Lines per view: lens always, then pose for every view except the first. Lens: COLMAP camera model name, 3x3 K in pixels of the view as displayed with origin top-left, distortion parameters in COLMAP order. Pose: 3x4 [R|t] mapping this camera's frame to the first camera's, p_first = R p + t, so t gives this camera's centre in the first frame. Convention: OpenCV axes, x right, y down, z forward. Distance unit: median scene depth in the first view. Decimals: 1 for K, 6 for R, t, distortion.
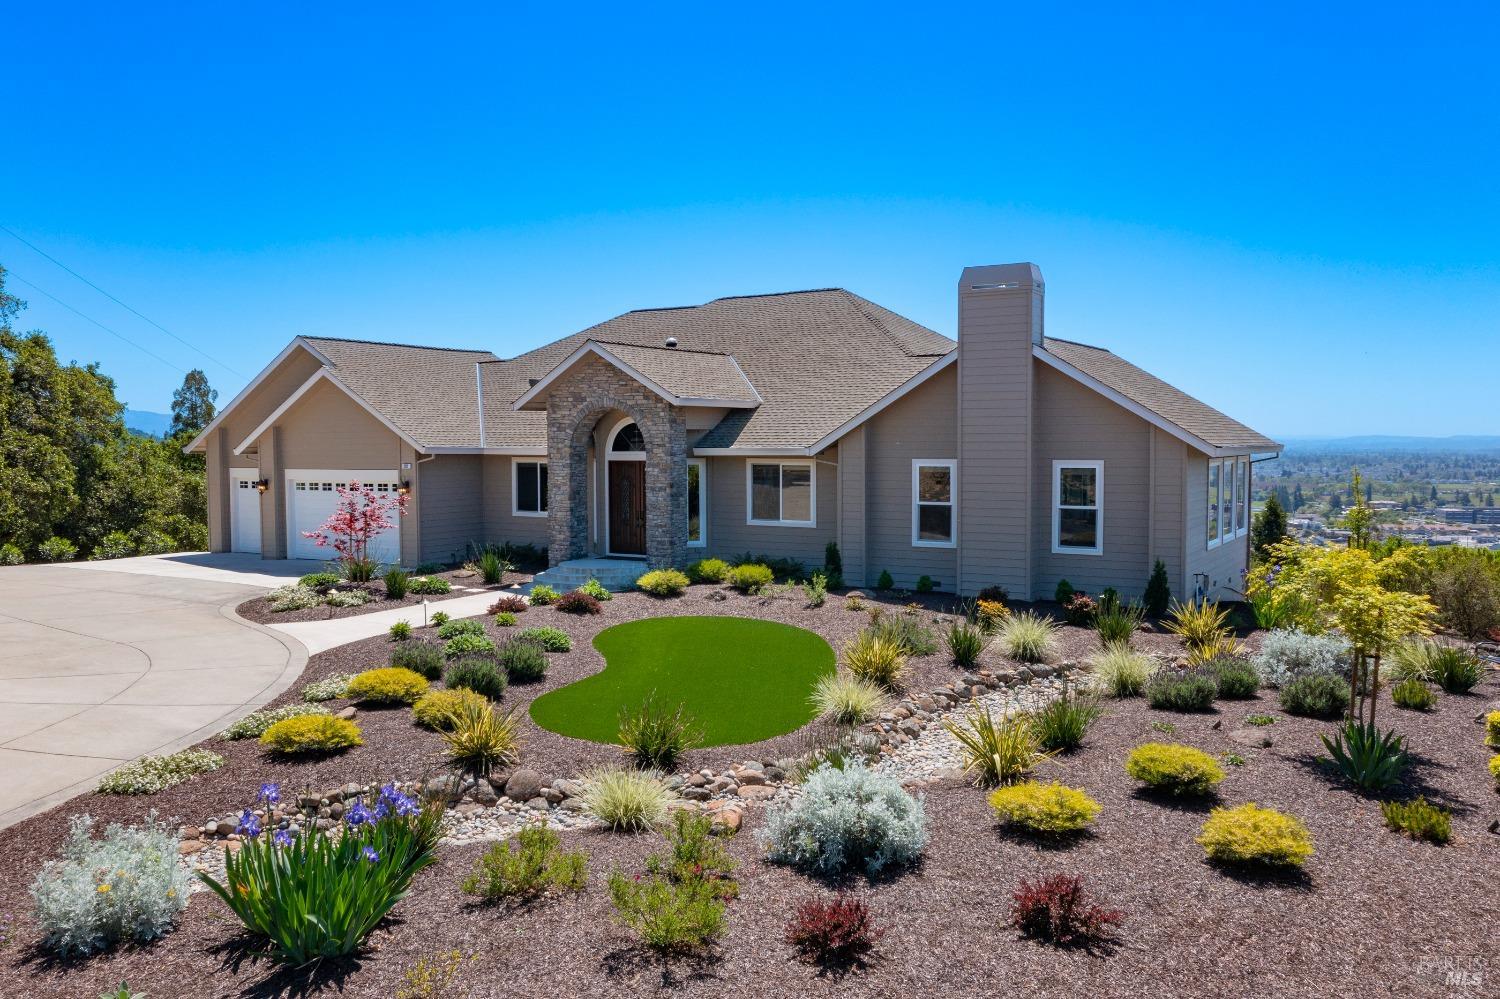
lens RADIAL K [[1190.3, 0, 750.0], [0, 1190.3, 499.5], [0, 0, 1]] dist [0.011900, 0.001370]
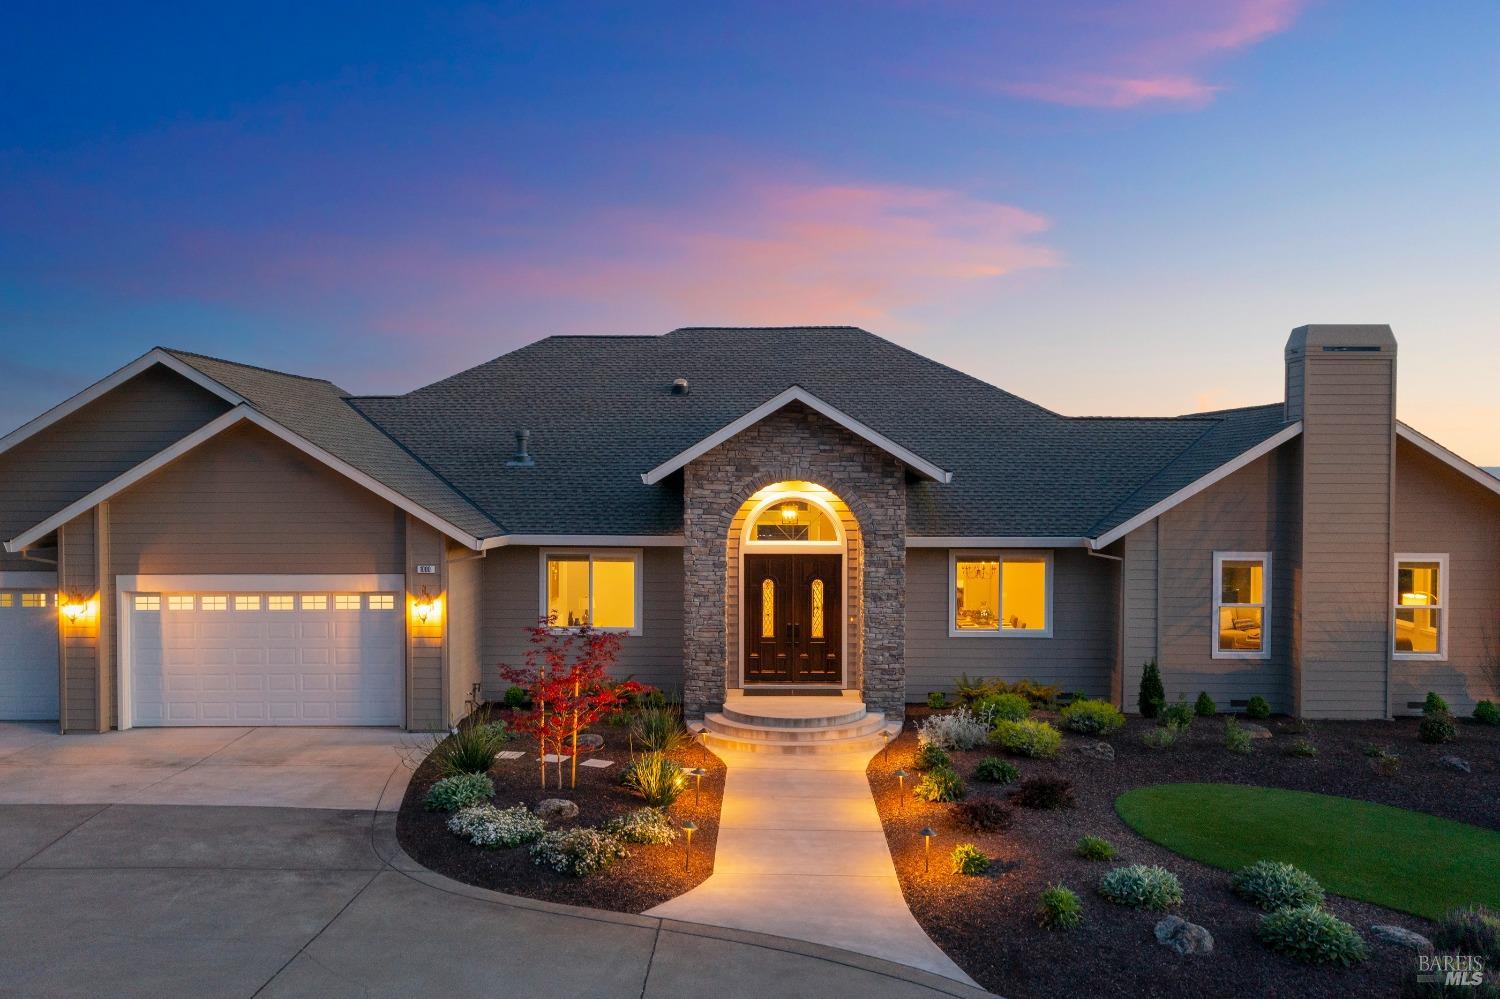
lens RADIAL K [[1190.3, 0, 750.0], [0, 1190.3, 499.5], [0, 0, 1]] dist [0.011900, 0.001370]
pose [[0.862617, -0.003124, 0.505847, -0.511283], [0.018064, 0.999533, -0.024631, -0.051296], [-0.505534, 0.030385, 0.862271, 0.420435]]
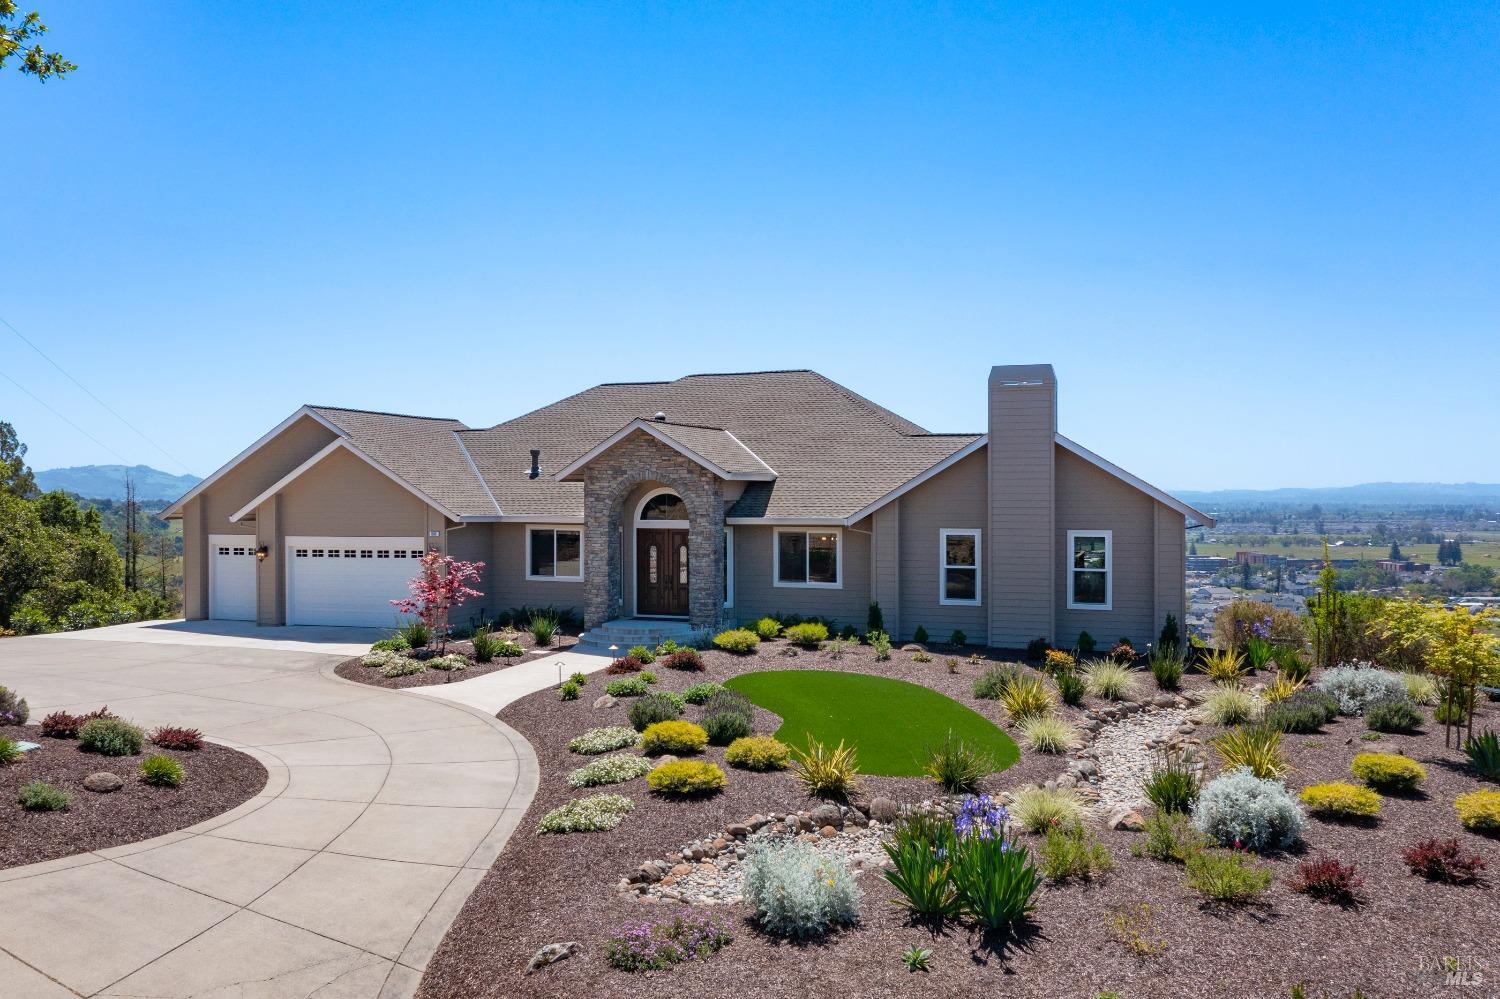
lens RADIAL K [[1190.3, 0, 750.0], [0, 1190.3, 499.5], [0, 0, 1]] dist [0.011900, 0.001370]
pose [[0.979678, 0.002118, 0.200565, -0.253804], [0.006765, 0.999026, -0.043595, -0.012006], [-0.200462, 0.044066, 0.978710, -0.083099]]
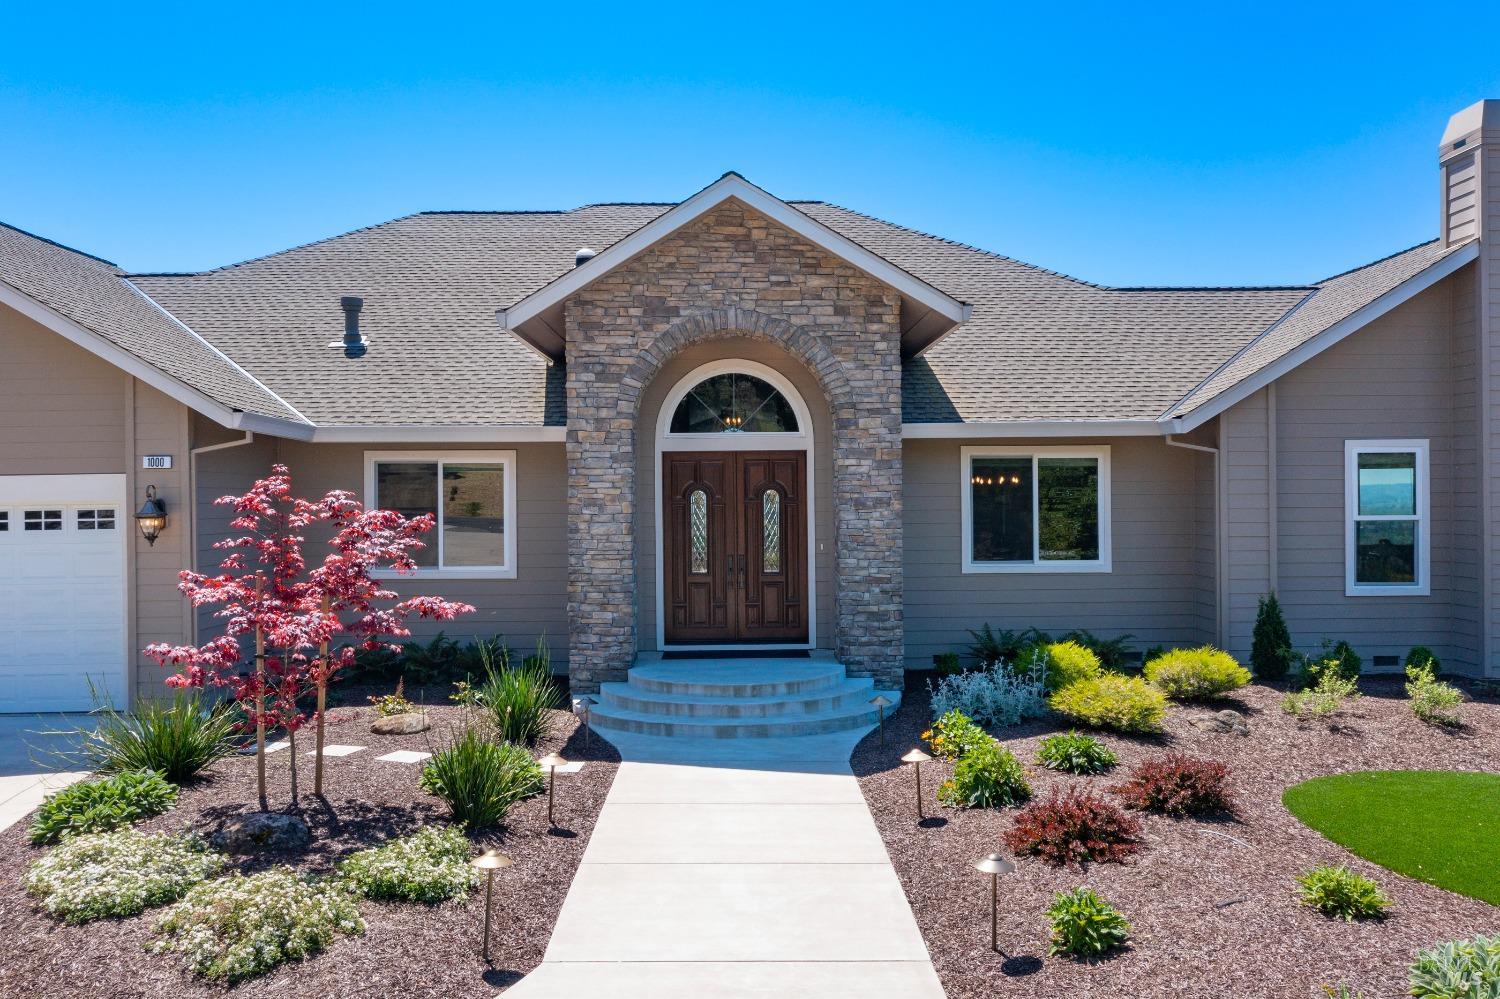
lens RADIAL K [[1190.3, 0, 750.0], [0, 1190.3, 499.5], [0, 0, 1]] dist [0.011900, 0.001370]
pose [[0.847212, -0.003741, 0.531243, -0.371679], [0.031766, 0.998543, -0.043628, 0.009096], [-0.530305, 0.053838, 0.846096, 0.623827]]
